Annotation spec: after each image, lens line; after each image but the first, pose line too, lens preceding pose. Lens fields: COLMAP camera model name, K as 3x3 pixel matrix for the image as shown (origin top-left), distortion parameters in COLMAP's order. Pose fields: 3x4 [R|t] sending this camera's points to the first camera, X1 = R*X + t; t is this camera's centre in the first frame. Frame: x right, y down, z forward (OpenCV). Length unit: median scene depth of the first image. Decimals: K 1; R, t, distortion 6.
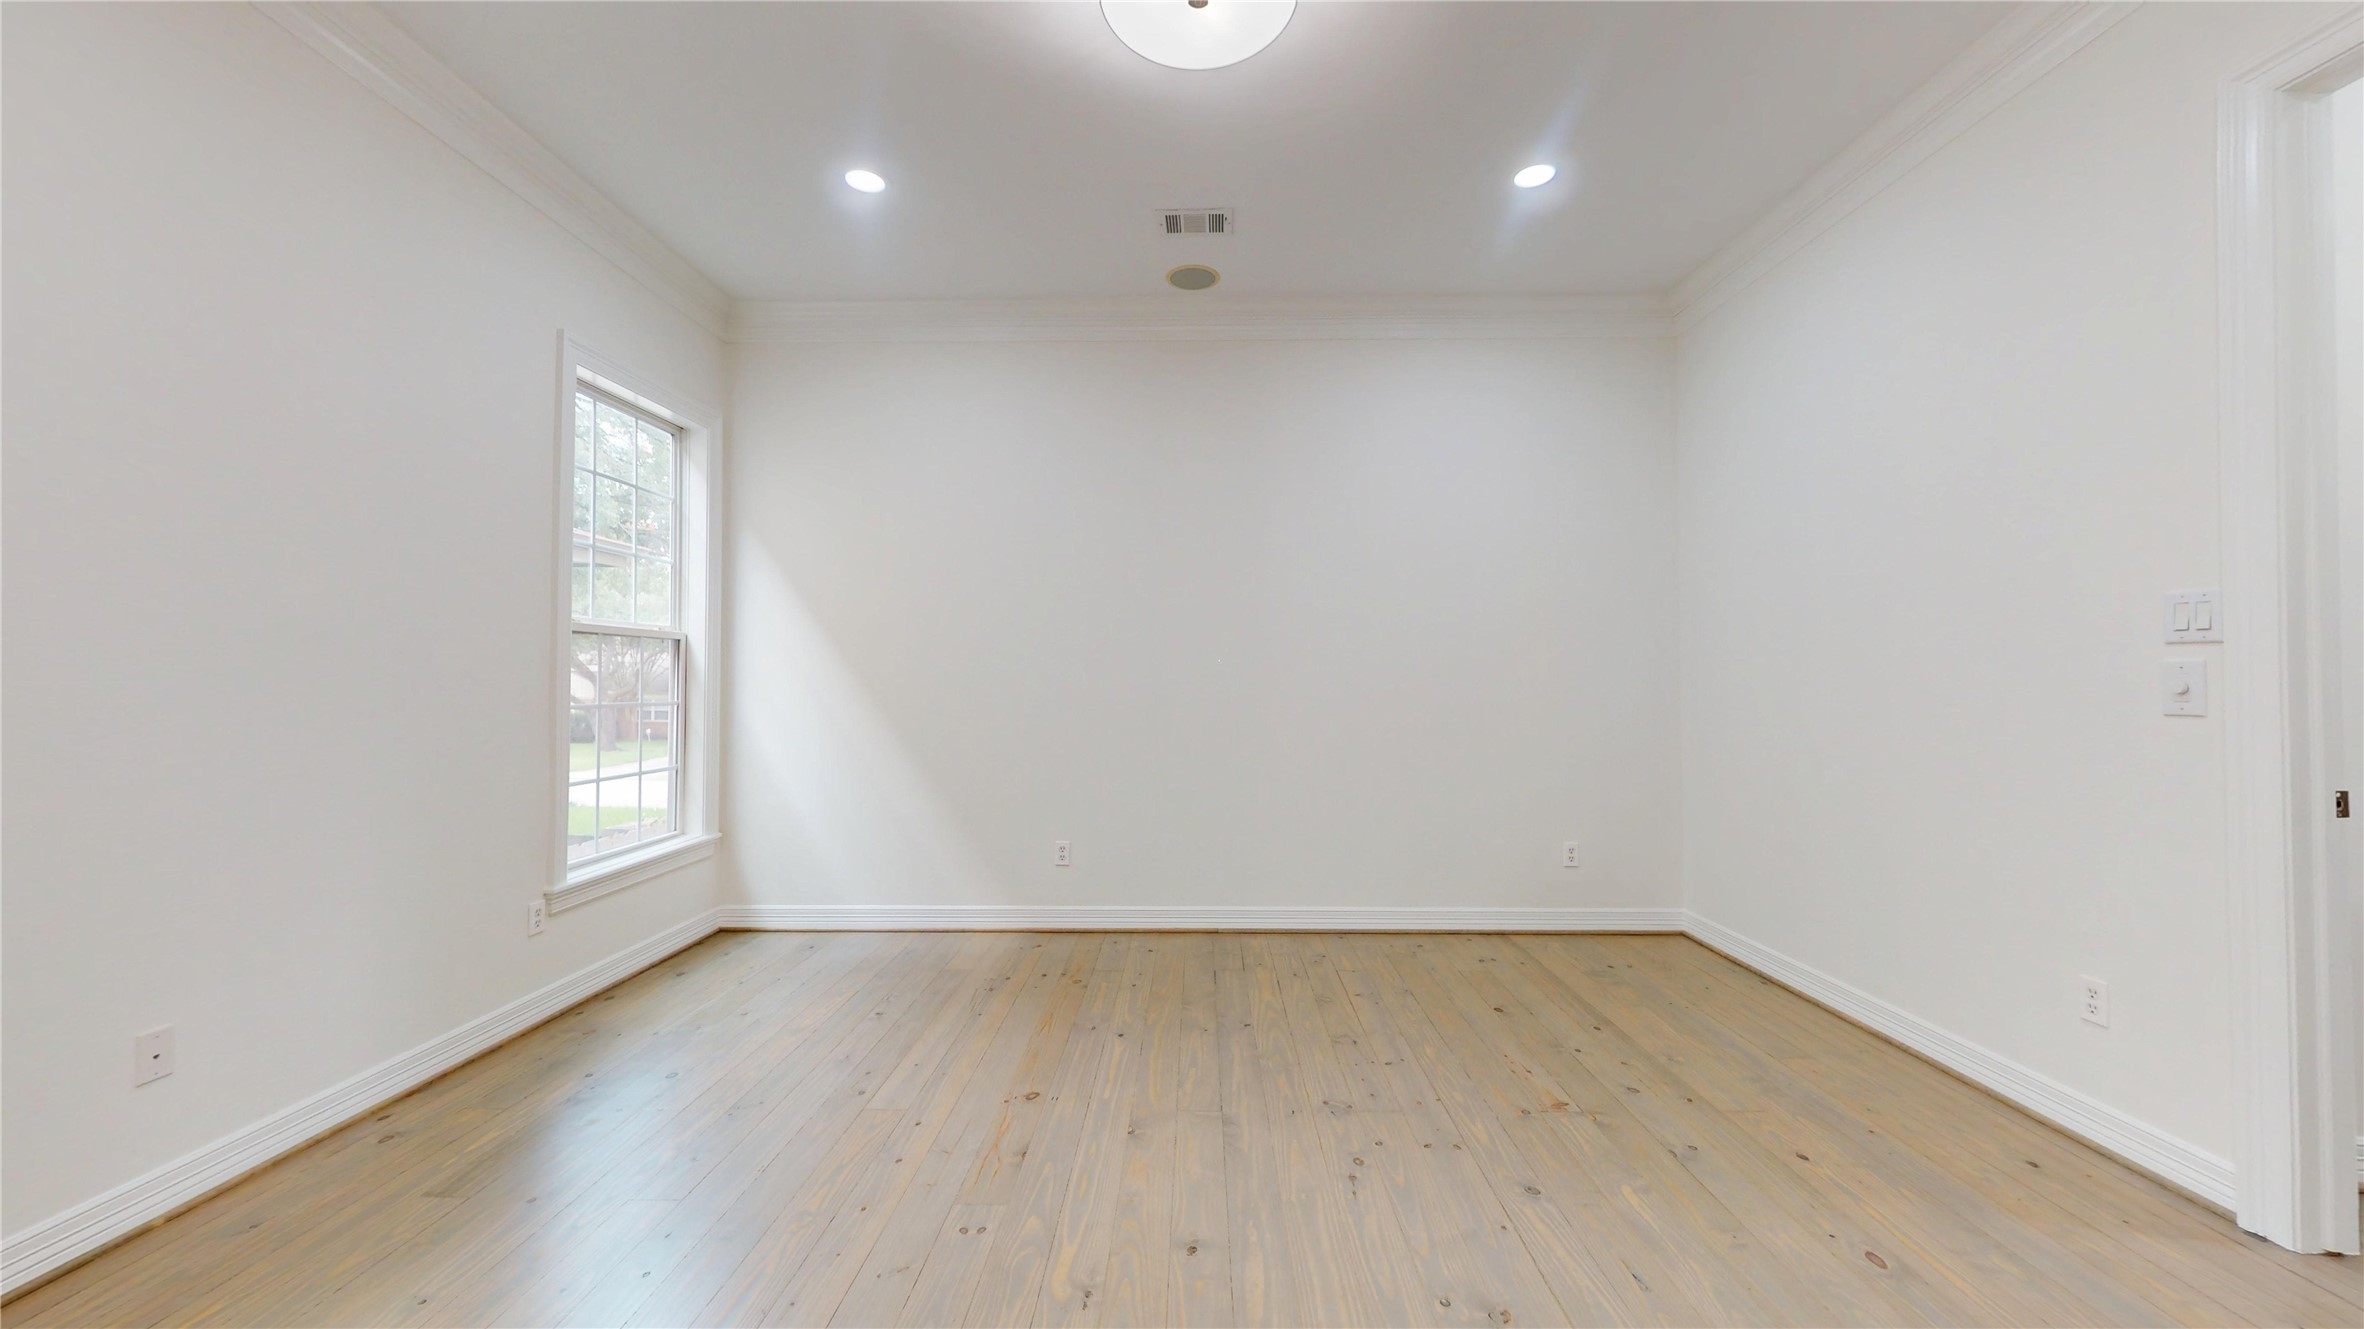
lens RADIAL K [[860.5, 0, 1183.6], [0, 860.5, 669.4], [0, 0, 1]] dist [0.000361, 0.000050]
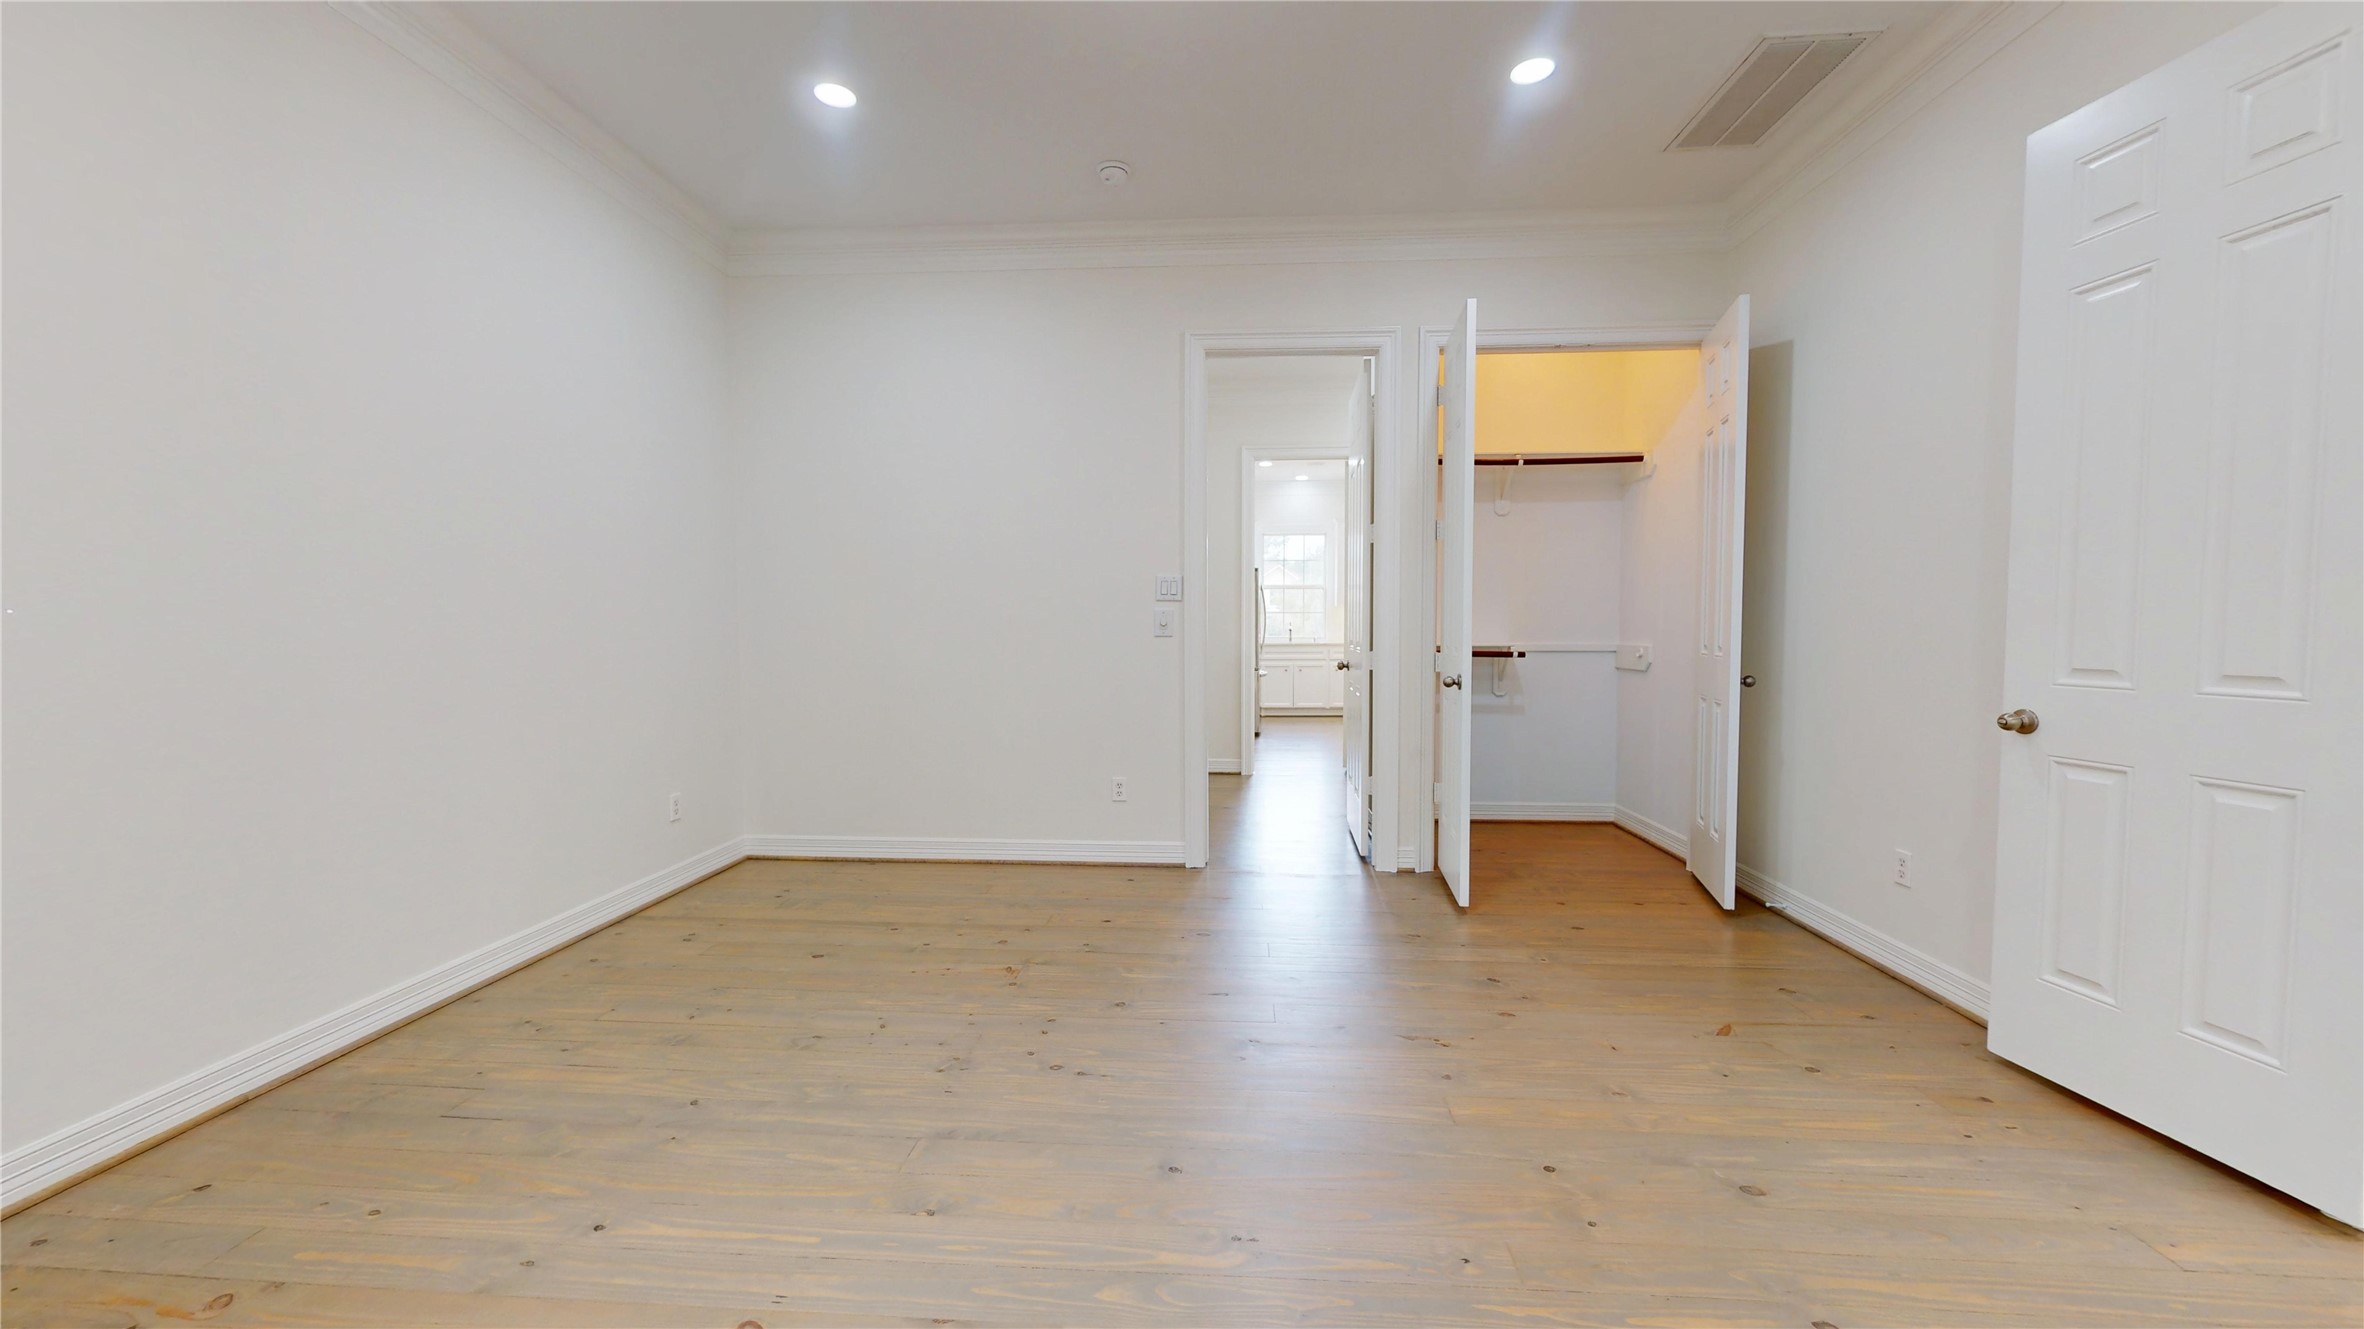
lens RADIAL K [[860.5, 0, 1183.6], [0, 860.5, 669.4], [0, 0, 1]] dist [0.000361, 0.000050]
pose [[0.050024, -0.052697, 0.997357, -0.651333], [-0.016530, 0.998427, 0.053583, 0.015842], [-0.998611, -0.019167, 0.049074, 0.629994]]
